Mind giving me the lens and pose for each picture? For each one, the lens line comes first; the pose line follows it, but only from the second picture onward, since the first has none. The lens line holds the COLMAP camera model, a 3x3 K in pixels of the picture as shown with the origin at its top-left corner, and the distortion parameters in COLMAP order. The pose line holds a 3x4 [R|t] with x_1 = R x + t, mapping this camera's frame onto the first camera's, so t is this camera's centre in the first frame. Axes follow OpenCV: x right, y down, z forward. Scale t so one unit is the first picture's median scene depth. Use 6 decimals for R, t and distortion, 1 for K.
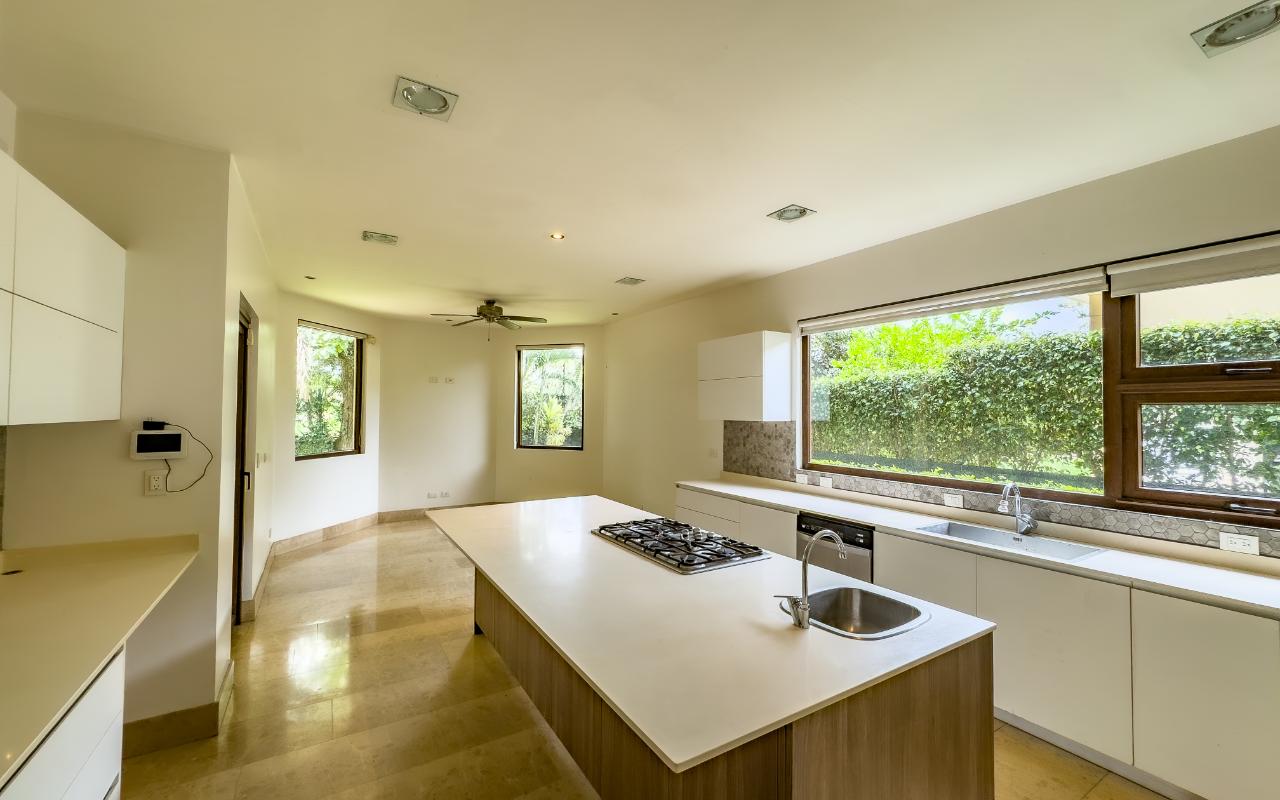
lens RADIAL K [[513.2, 0, 638.1], [0, 513.2, 396.7], [0, 0, 1]] dist [-0.001233, -0.000208]
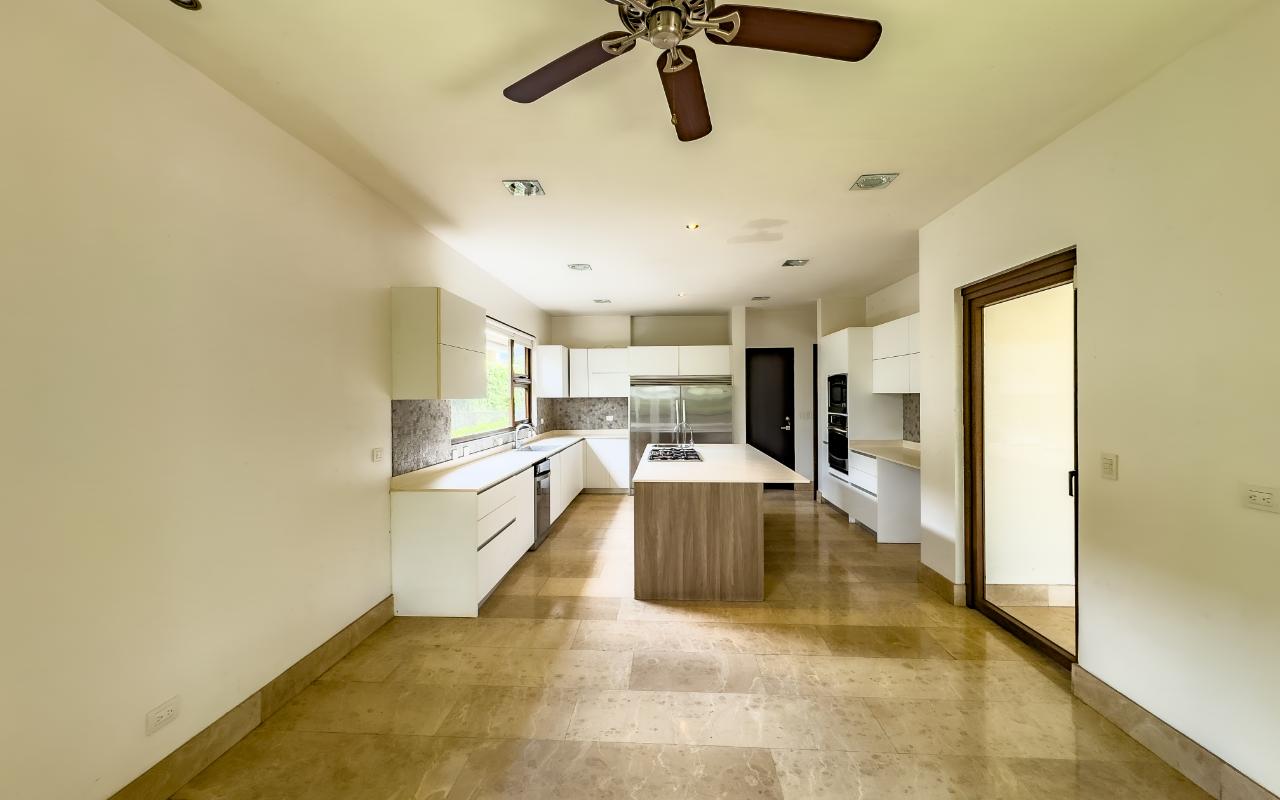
lens RADIAL K [[513.2, 0, 638.1], [0, 513.2, 396.7], [0, 0, 1]] dist [-0.001233, -0.000208]
pose [[-0.821223, -0.000815, 0.570607, -0.519952], [-0.010754, 0.999843, -0.014049, 0.050883], [-0.570507, -0.017674, -0.821103, 1.482382]]
